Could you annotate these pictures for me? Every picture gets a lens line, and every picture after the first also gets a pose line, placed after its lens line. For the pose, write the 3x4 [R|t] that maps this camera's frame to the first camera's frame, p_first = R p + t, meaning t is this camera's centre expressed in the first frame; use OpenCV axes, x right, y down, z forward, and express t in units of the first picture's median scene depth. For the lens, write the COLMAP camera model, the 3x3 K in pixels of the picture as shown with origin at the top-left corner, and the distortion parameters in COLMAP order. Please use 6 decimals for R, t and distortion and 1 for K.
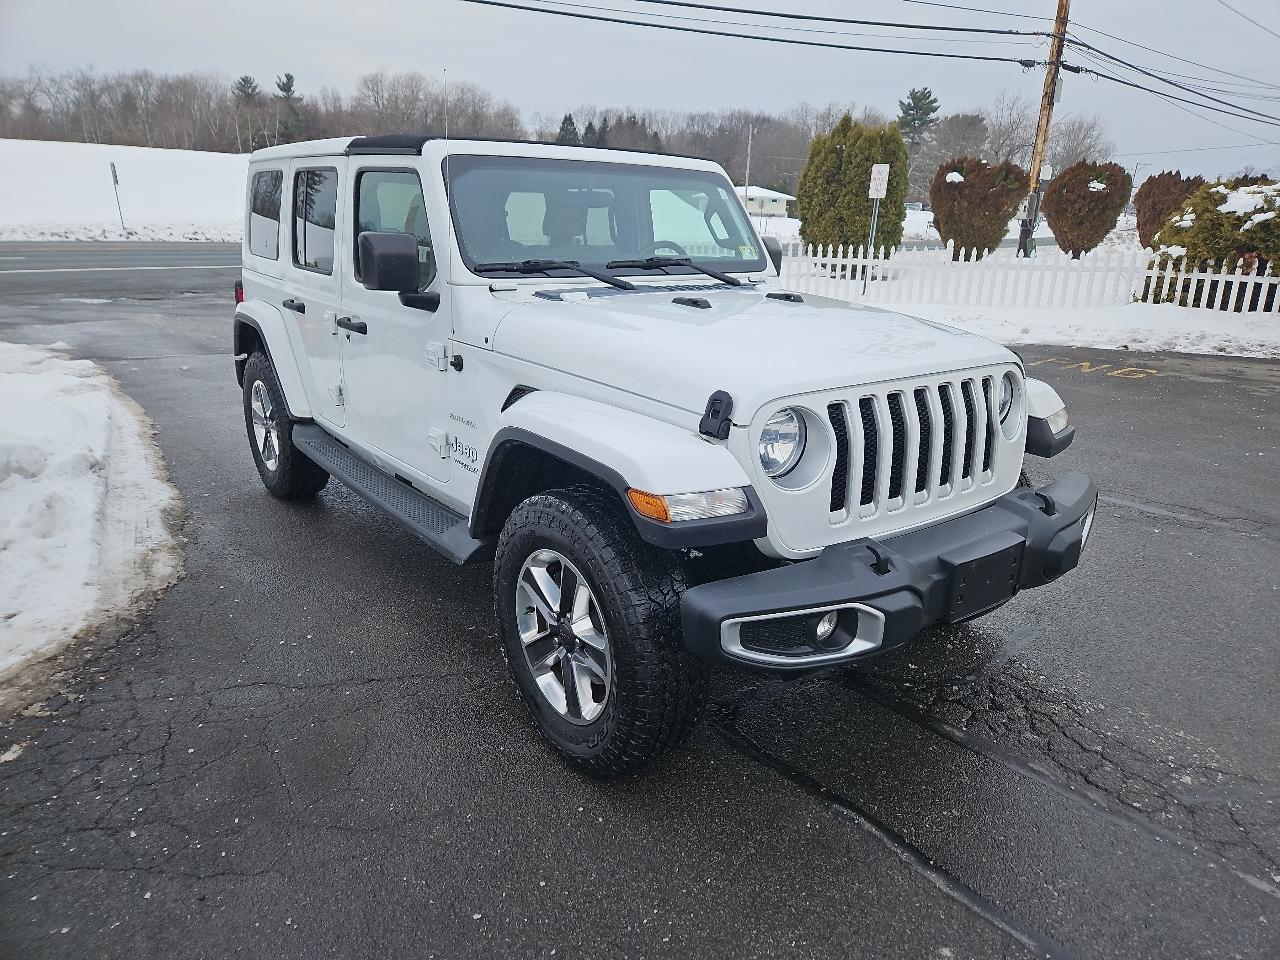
lens RADIAL K [[852.2, 0, 652.1], [0, 852.2, 474.6], [0, 0, 1]] dist [0.073452, -0.052100]
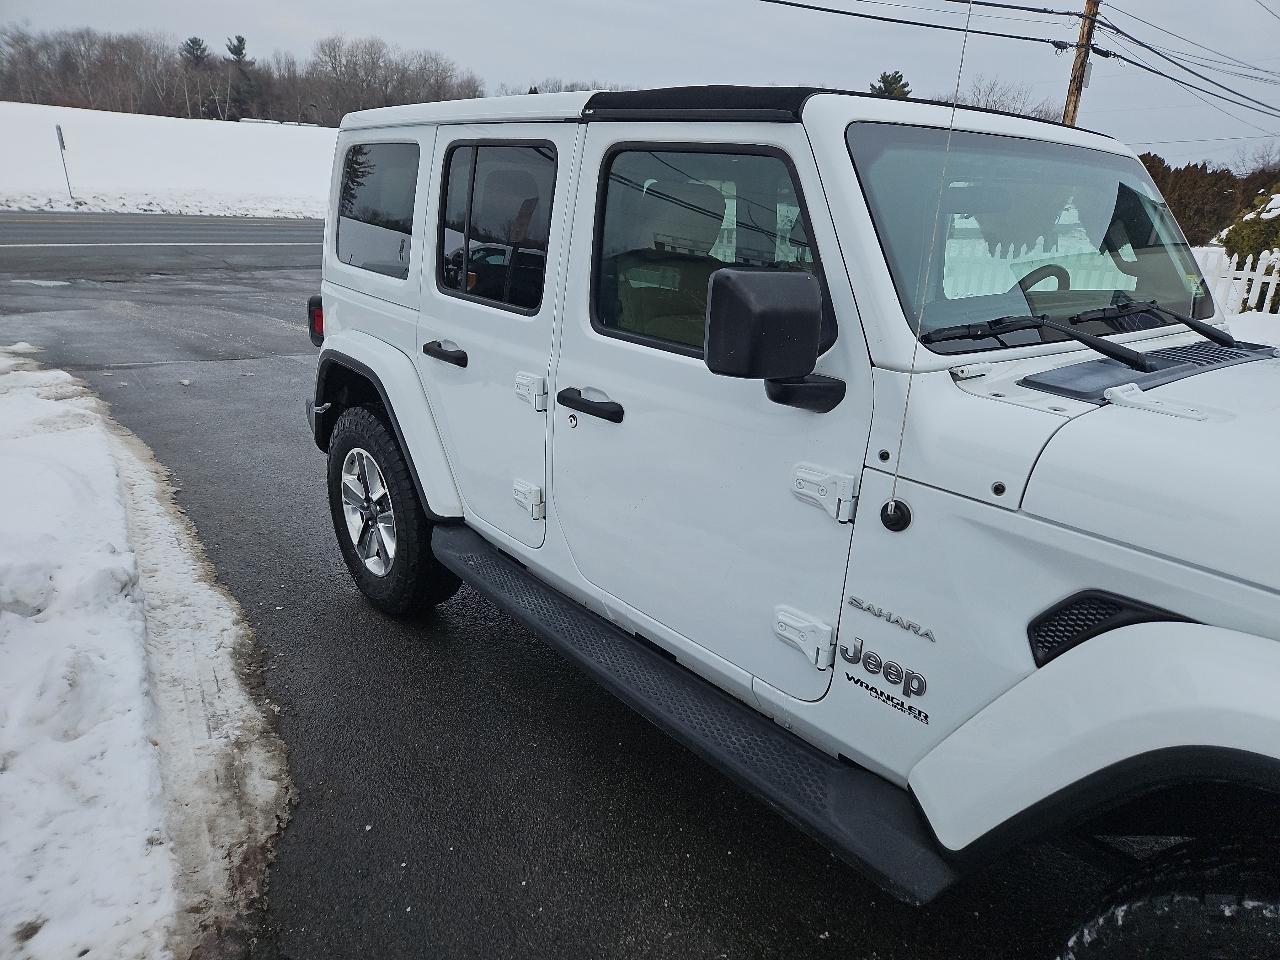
lens RADIAL K [[852.2, 0, 653.7], [0, 852.2, 483.5], [0, 0, 1]] dist [0.073452, -0.052100]
pose [[0.998840, 0.007309, 0.047592, -0.198201], [-0.008762, 0.999500, 0.030389, -0.081555], [-0.047346, -0.030771, 0.998404, 0.234537]]
